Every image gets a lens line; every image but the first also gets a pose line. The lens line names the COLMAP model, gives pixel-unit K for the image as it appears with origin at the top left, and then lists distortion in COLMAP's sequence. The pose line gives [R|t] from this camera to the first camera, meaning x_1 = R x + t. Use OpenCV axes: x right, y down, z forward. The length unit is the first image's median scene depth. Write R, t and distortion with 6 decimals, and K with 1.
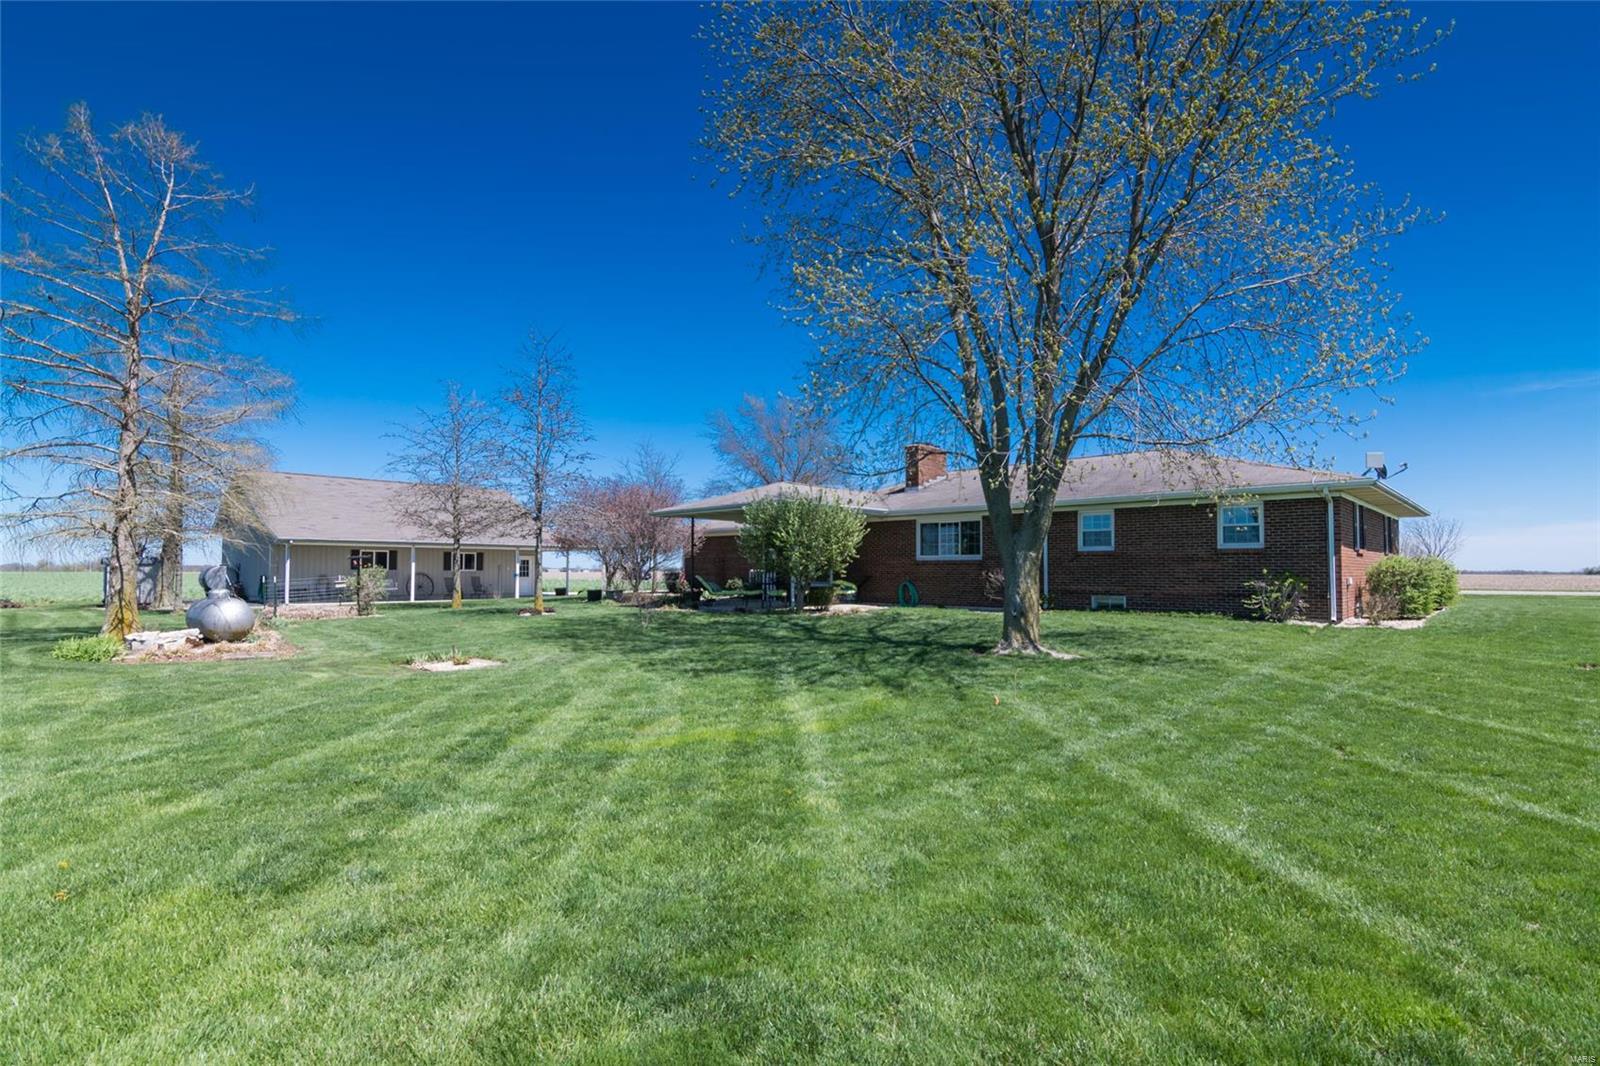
lens RADIAL K [[783.3, 0, 798.1], [0, 783.3, 544.4], [0, 0, 1]] dist [-0.002575, -0.005919]
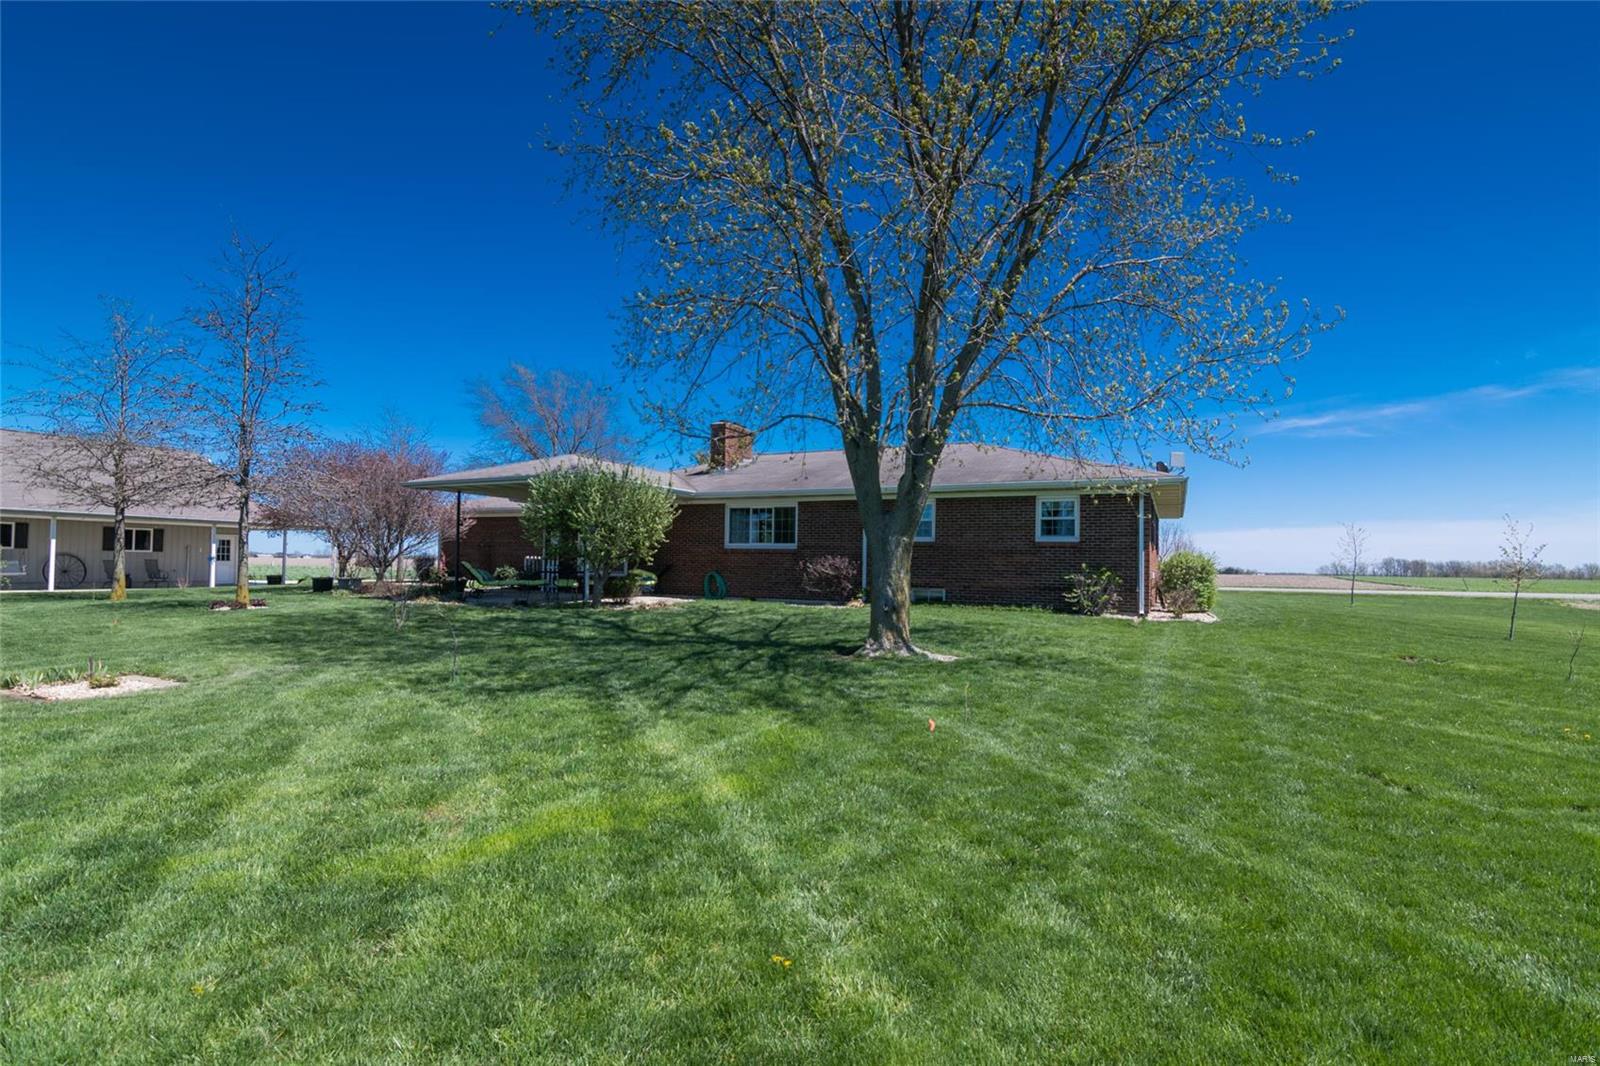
lens RADIAL K [[783.3, 0, 799.0], [0, 783.3, 547.1], [0, 0, 1]] dist [-0.002575, -0.005919]
pose [[0.956027, 0.020635, 0.292552, -0.044967], [-0.024824, 0.999635, 0.010613, 0.009653], [-0.292227, -0.017408, 0.956191, 0.142244]]
